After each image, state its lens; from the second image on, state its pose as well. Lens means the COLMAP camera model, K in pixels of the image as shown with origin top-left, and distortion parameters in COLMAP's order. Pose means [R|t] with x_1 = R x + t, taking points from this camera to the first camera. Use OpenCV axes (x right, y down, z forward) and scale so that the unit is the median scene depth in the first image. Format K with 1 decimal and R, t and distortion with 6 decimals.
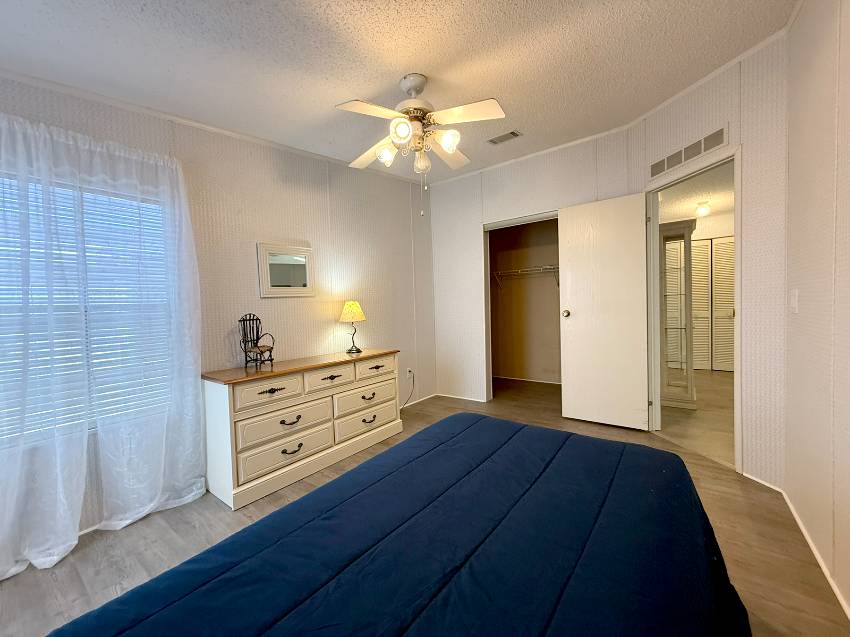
lens RADIAL K [[343.4, 0, 424.1], [0, 343.4, 301.8], [0, 0, 1]] dist [0.000483, 0.000092]
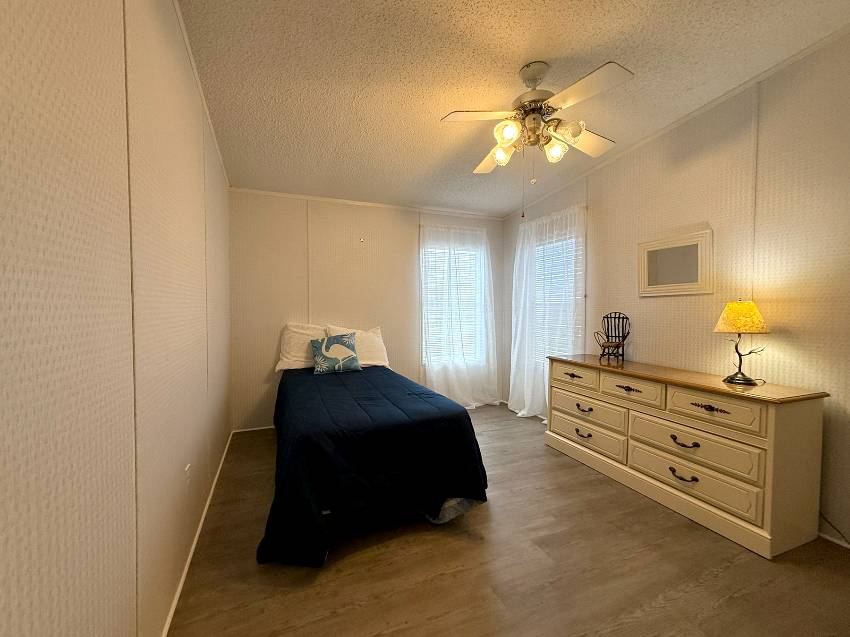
lens RADIAL K [[343.6, 0, 425.0], [0, 343.6, 318.5], [0, 0, 1]] dist [0.000563, -0.000003]
pose [[-0.494840, 0.049890, -0.867551, 0.730527], [0.009514, 0.998602, 0.052000, -0.008015], [0.868932, 0.017478, -0.494623, 0.970520]]
